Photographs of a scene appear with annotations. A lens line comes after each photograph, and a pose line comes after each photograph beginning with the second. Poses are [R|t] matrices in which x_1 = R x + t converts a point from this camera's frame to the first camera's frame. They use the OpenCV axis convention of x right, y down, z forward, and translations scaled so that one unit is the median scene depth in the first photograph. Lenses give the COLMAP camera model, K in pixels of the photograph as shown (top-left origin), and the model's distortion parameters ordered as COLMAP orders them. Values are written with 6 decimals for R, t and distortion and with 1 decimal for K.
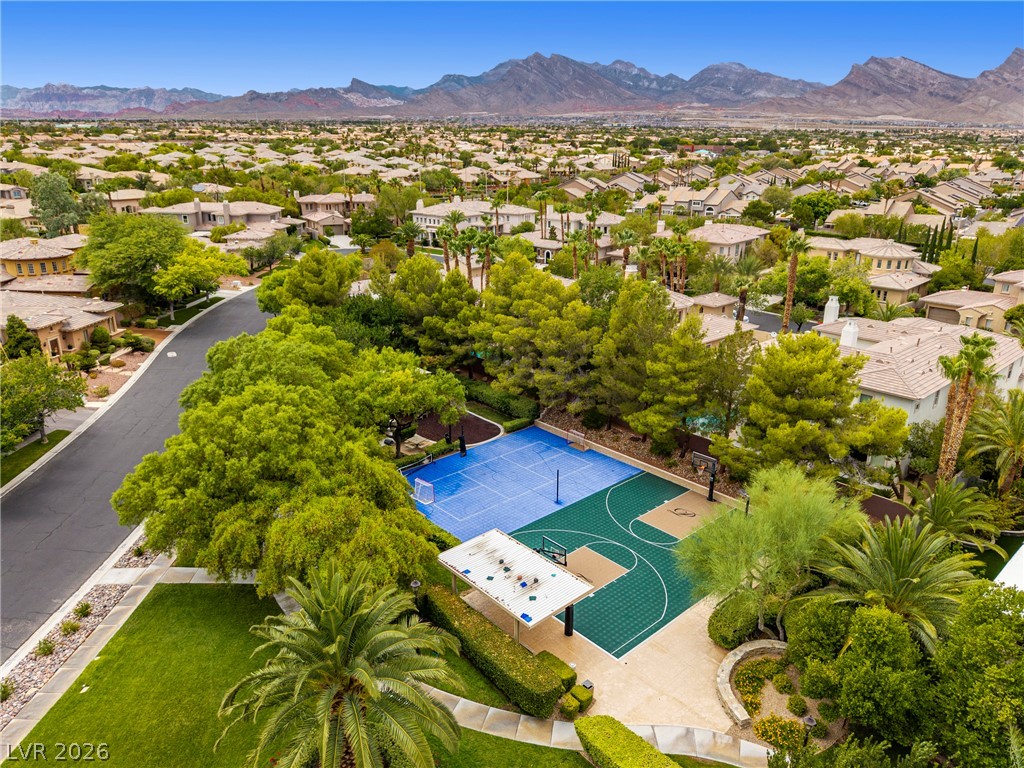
lens RADIAL K [[700.4, 0, 512.0], [0, 700.4, 384.0], [0, 0, 1]] dist [0.003696, -0.005418]
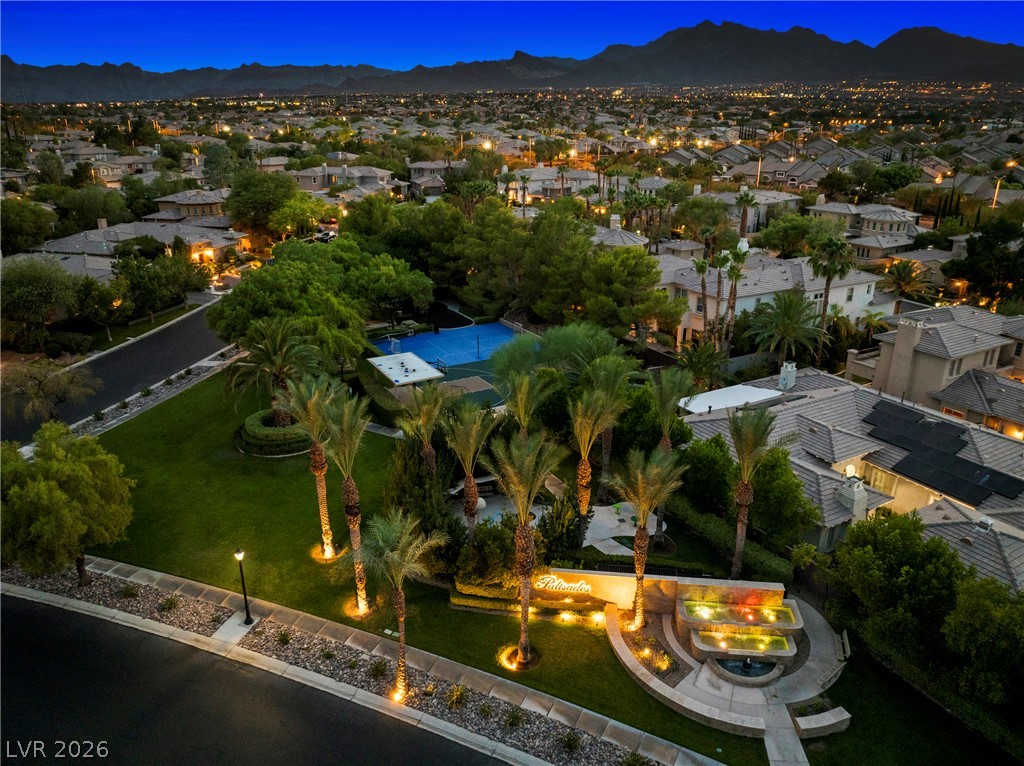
lens RADIAL K [[722.3, 0, 512.0], [0, 722.3, 383.0], [0, 0, 1]] dist [-0.042810, 0.005000]
pose [[0.976370, 0.069305, -0.204693, 0.224084], [-0.063789, 0.997403, 0.033432, 0.081614], [0.206479, -0.019584, 0.978255, -0.249030]]
